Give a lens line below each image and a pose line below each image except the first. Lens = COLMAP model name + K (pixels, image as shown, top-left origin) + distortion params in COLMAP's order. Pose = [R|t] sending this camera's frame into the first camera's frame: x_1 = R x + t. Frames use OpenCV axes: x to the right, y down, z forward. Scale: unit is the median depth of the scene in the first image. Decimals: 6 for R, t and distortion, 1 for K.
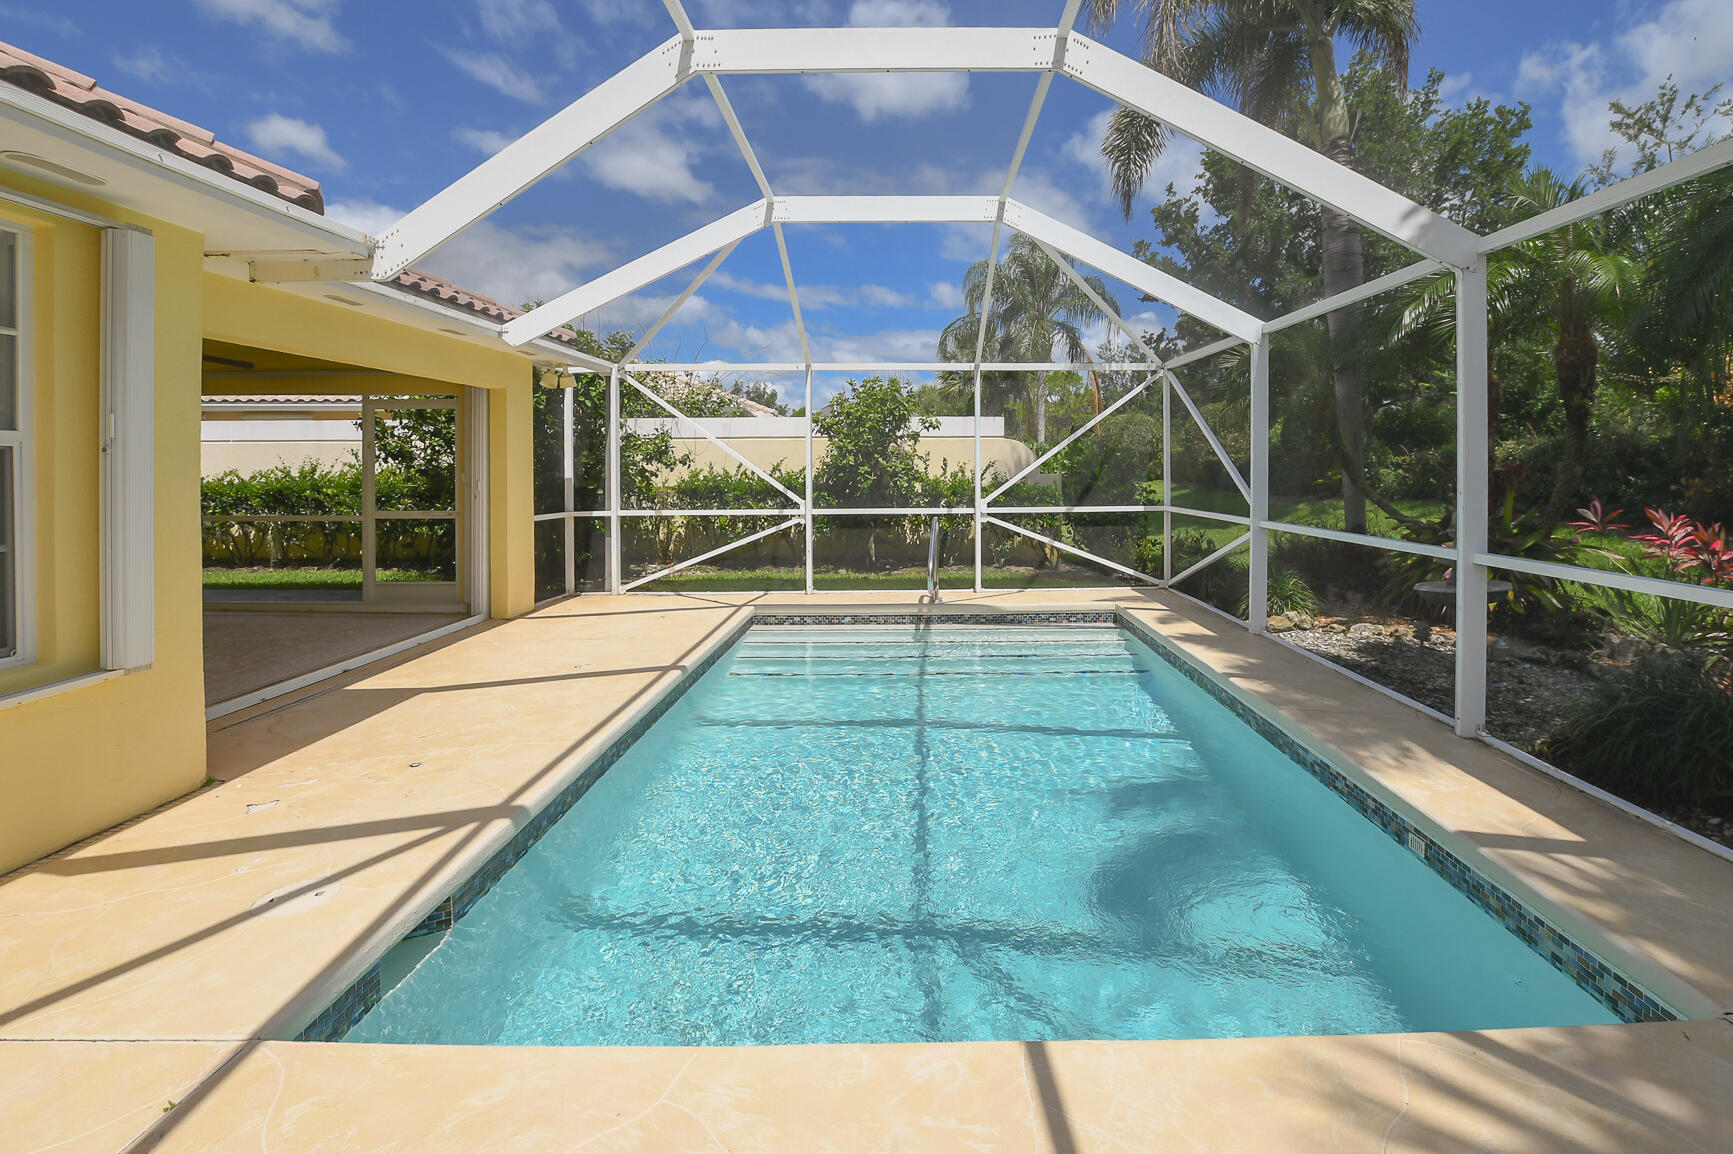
lens RADIAL K [[775.6, 0, 914.1], [0, 775.6, 473.7], [0, 0, 1]] dist [-0.030832, 0.001032]
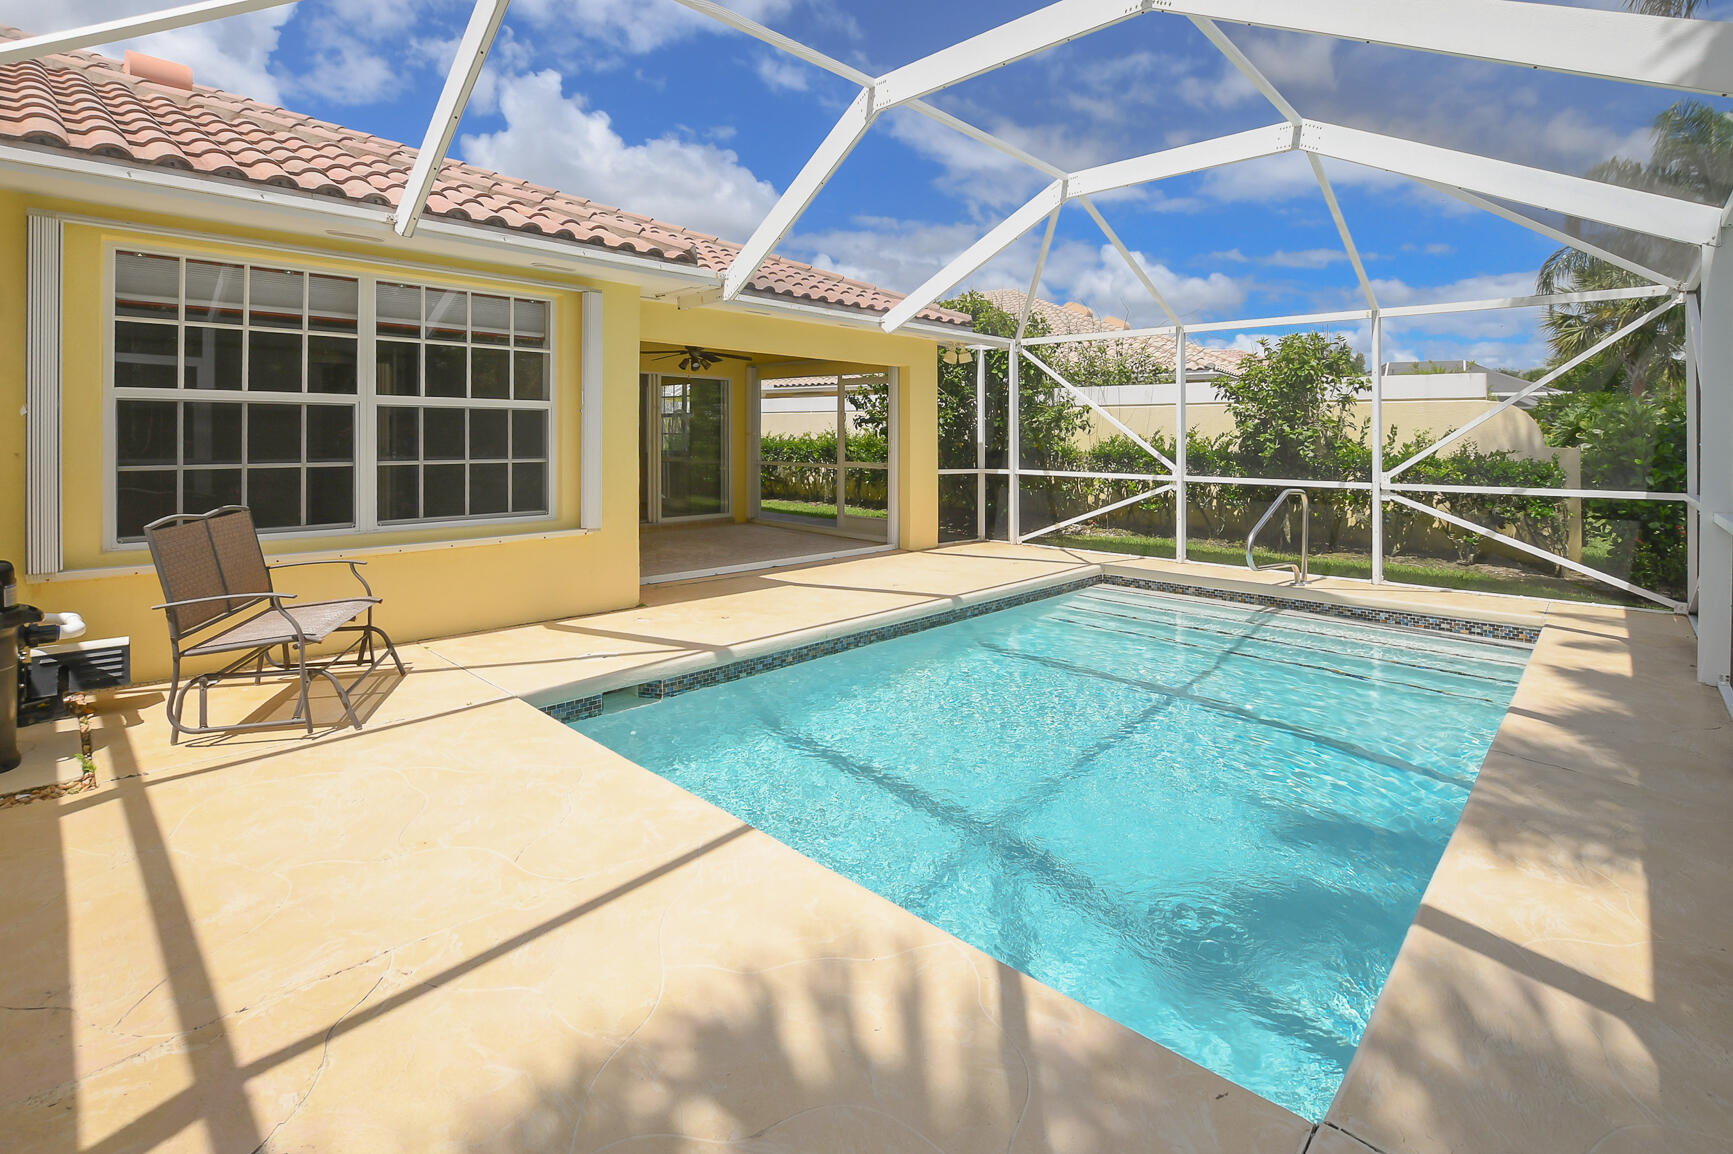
lens RADIAL K [[775.6, 0, 861.6], [0, 775.6, 447.9], [0, 0, 1]] dist [-0.030832, 0.001032]
pose [[0.726471, 0.022487, -0.686829, 0.243426], [-0.020065, 0.999732, 0.011509, 0.007963], [0.686904, 0.005420, 0.726728, 0.024384]]
